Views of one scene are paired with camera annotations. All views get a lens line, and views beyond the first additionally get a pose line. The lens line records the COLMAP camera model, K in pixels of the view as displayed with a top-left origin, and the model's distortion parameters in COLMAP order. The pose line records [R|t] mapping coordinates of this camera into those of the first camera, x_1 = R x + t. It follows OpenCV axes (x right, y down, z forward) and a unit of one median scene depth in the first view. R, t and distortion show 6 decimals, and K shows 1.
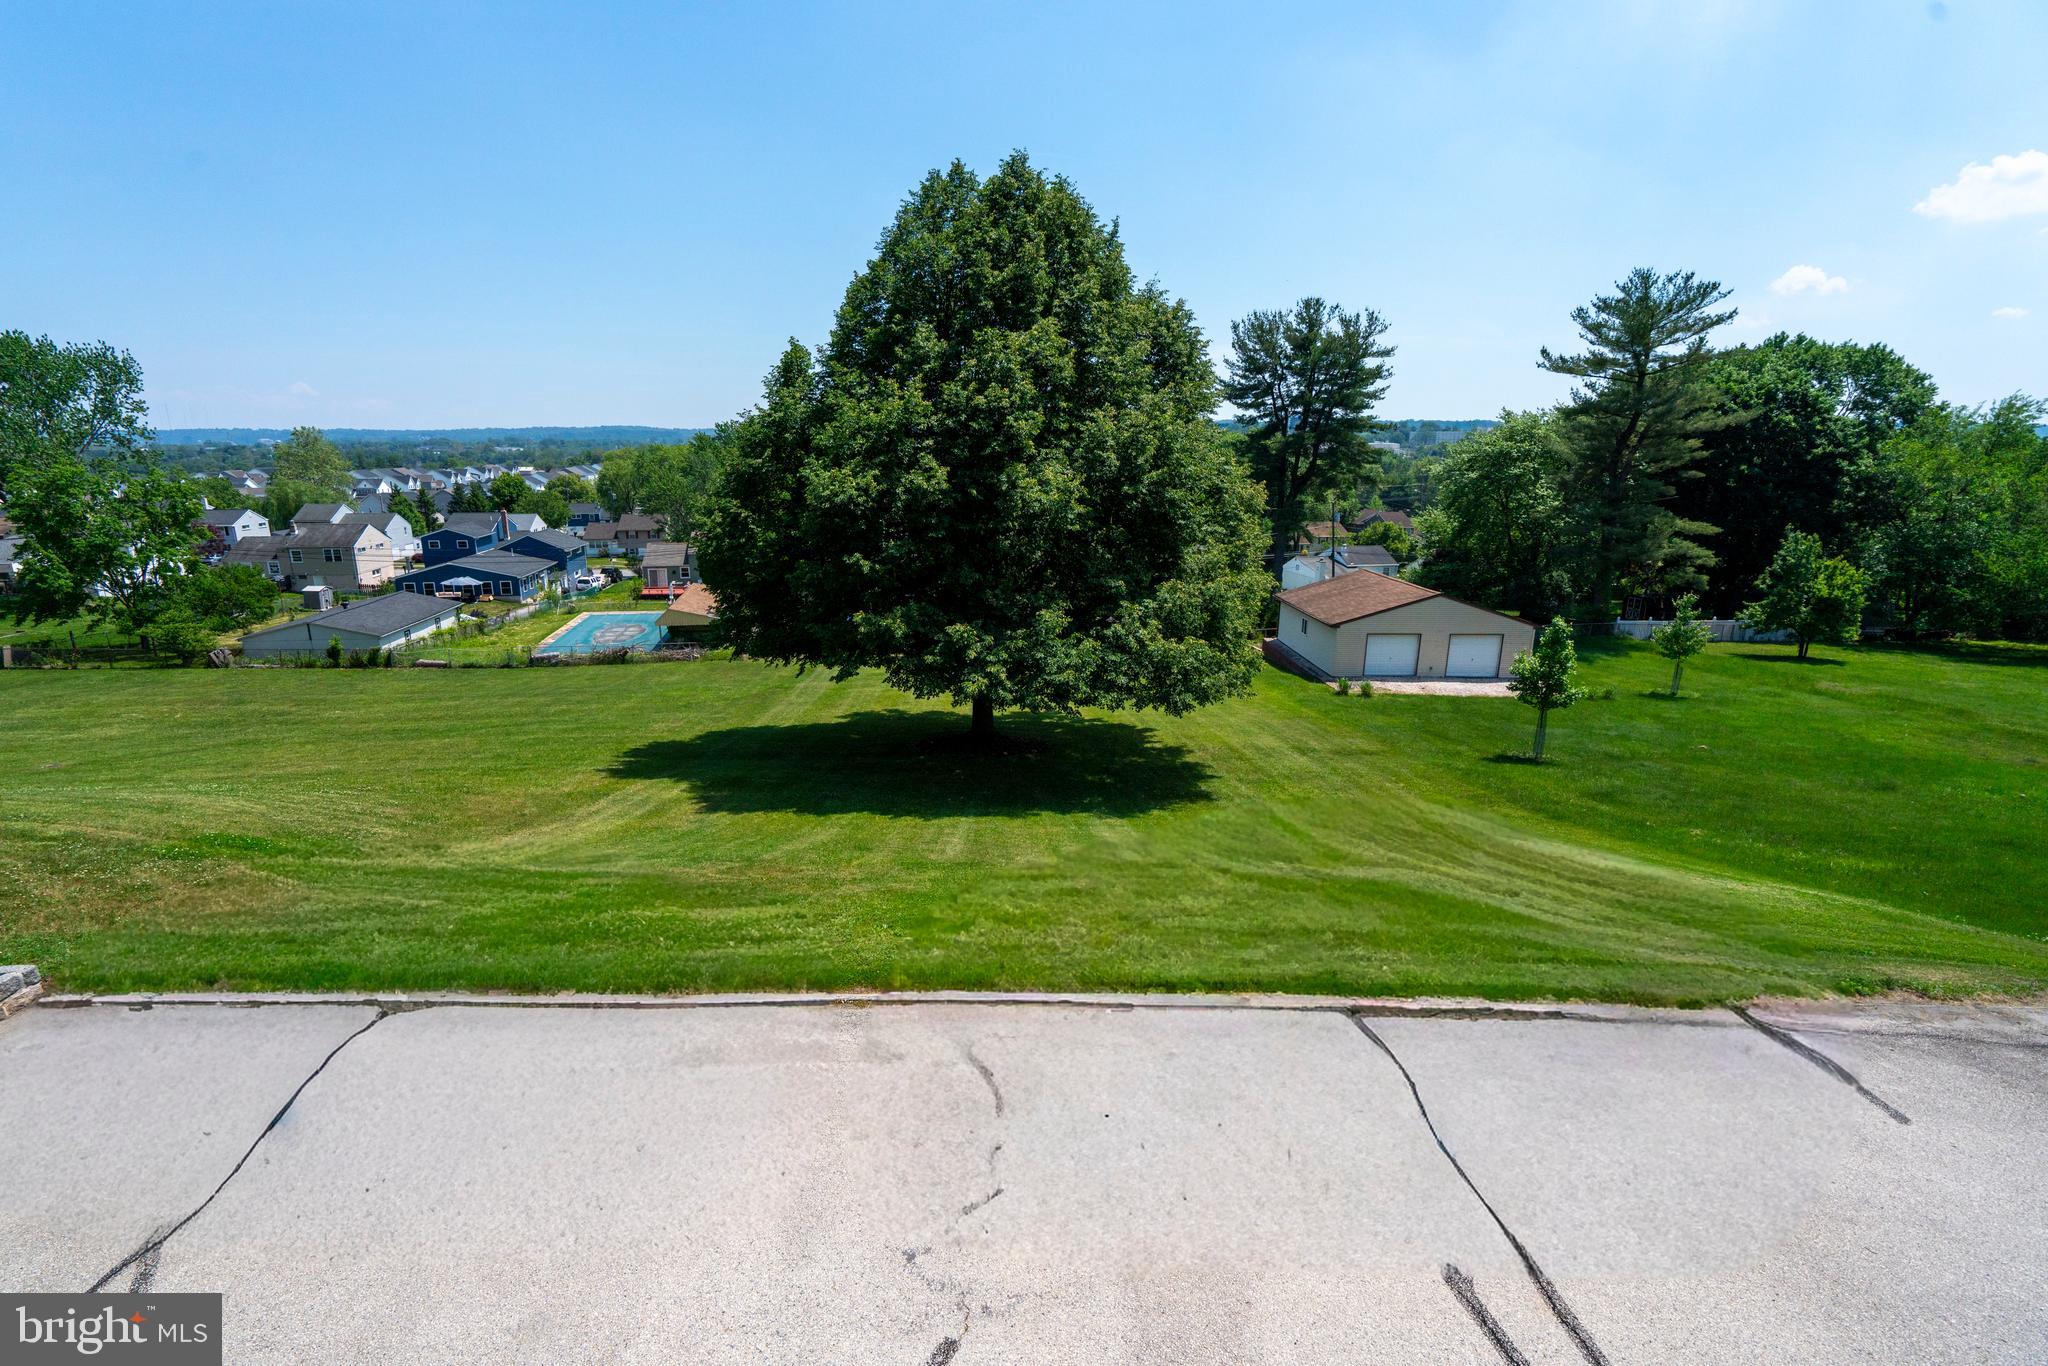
lens RADIAL K [[932.9, 0, 1029.5], [0, 932.9, 690.2], [0, 0, 1]] dist [-0.006478, 0.004692]
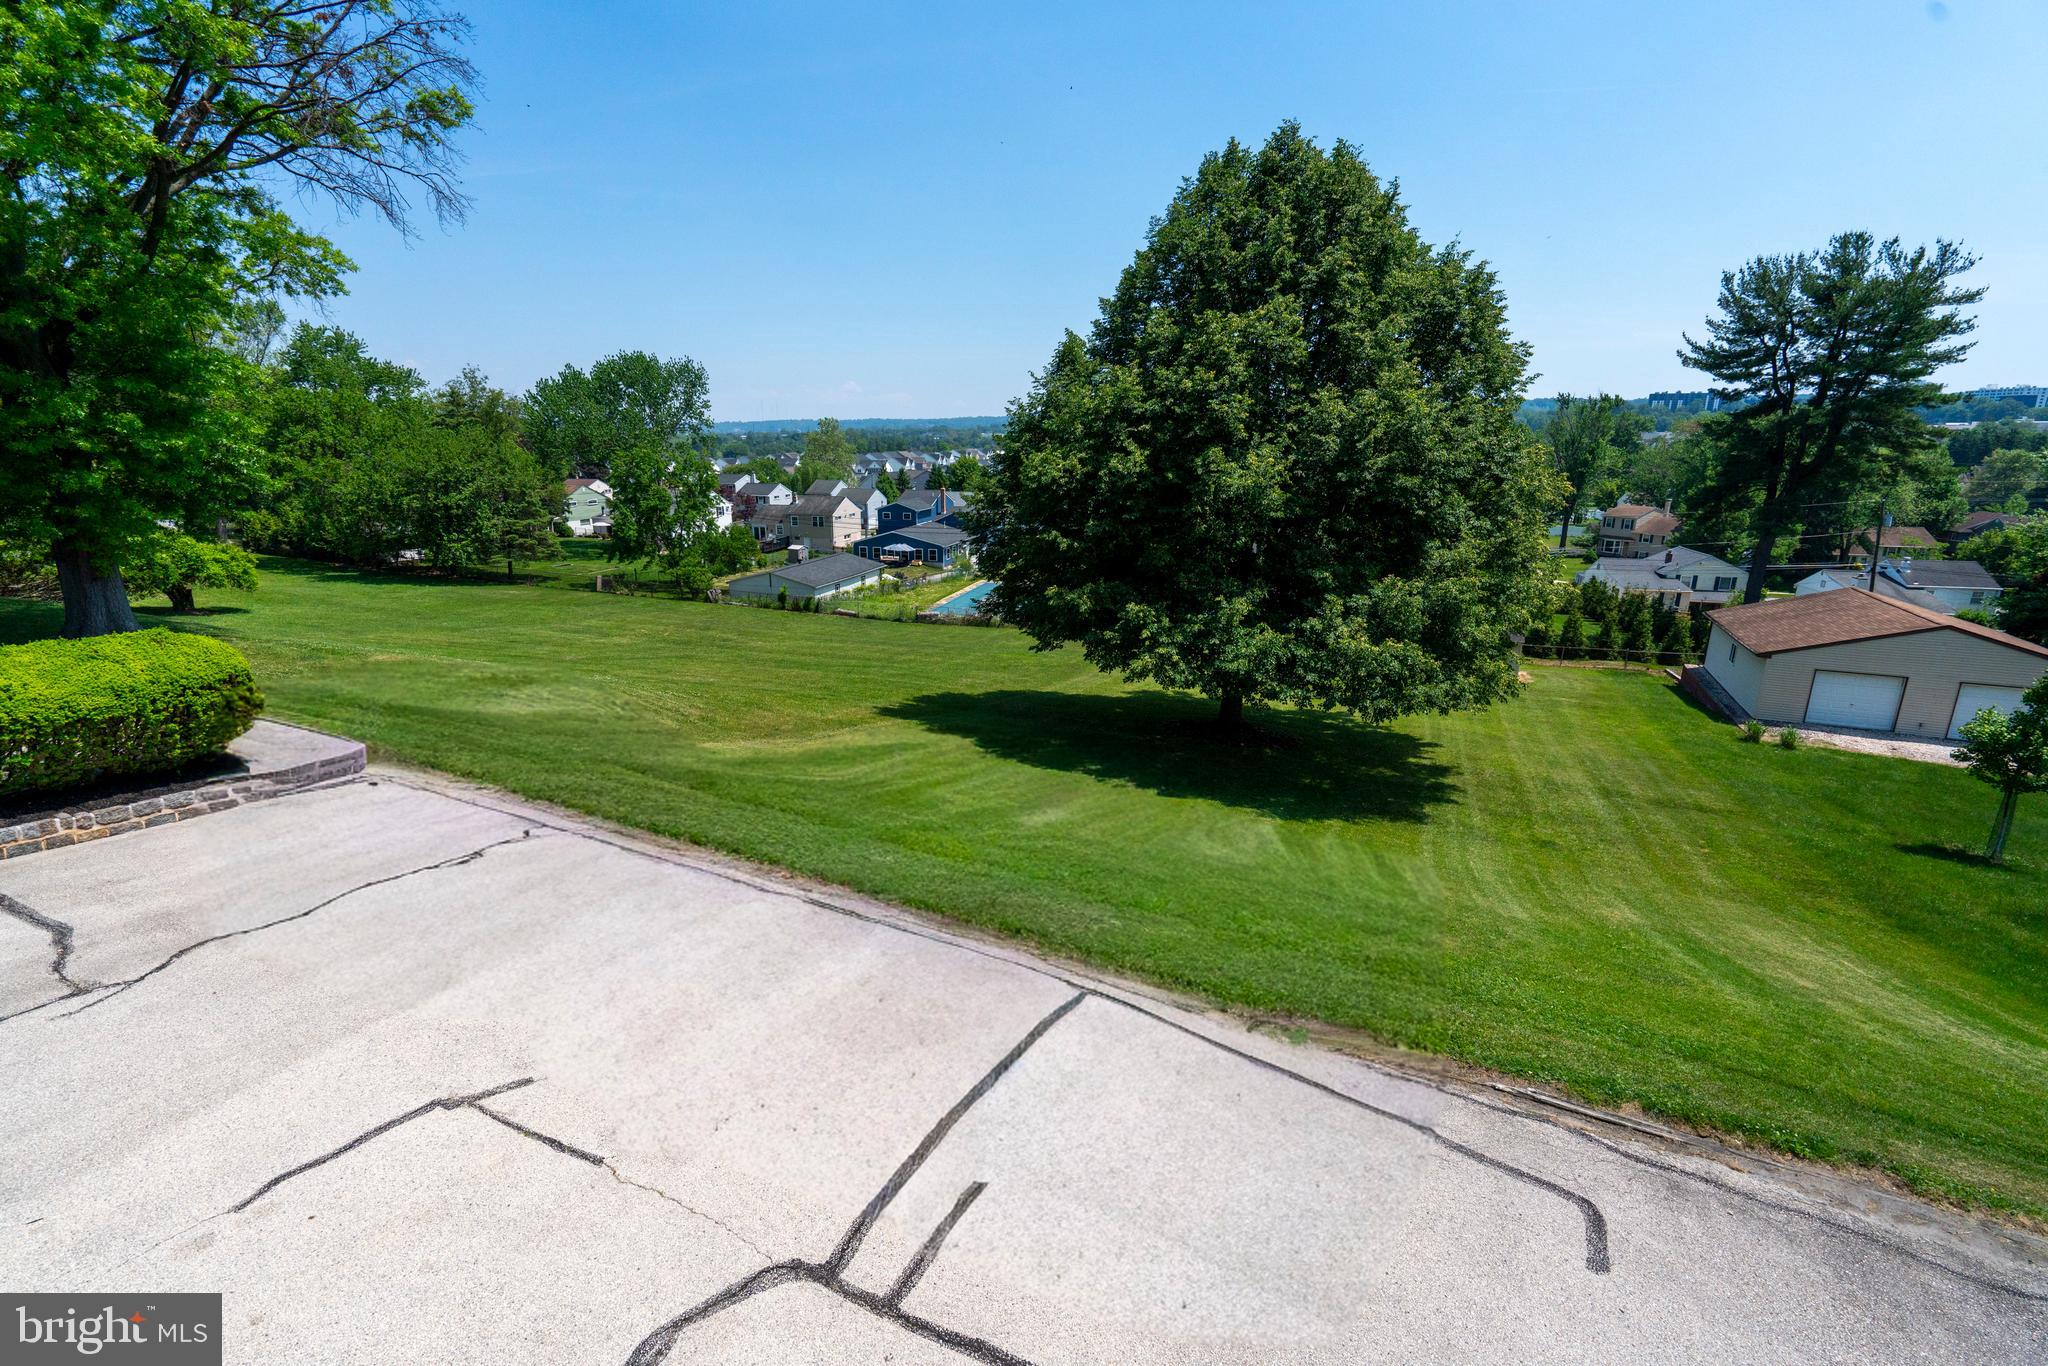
lens RADIAL K [[932.9, 0, 1007.2], [0, 932.9, 691.8], [0, 0, 1]] dist [-0.006478, 0.004692]
pose [[0.889472, 0.117136, -0.441722, 0.172009], [-0.109622, 0.993060, 0.042599, -0.001990], [0.443647, 0.010531, 0.896140, 0.010933]]
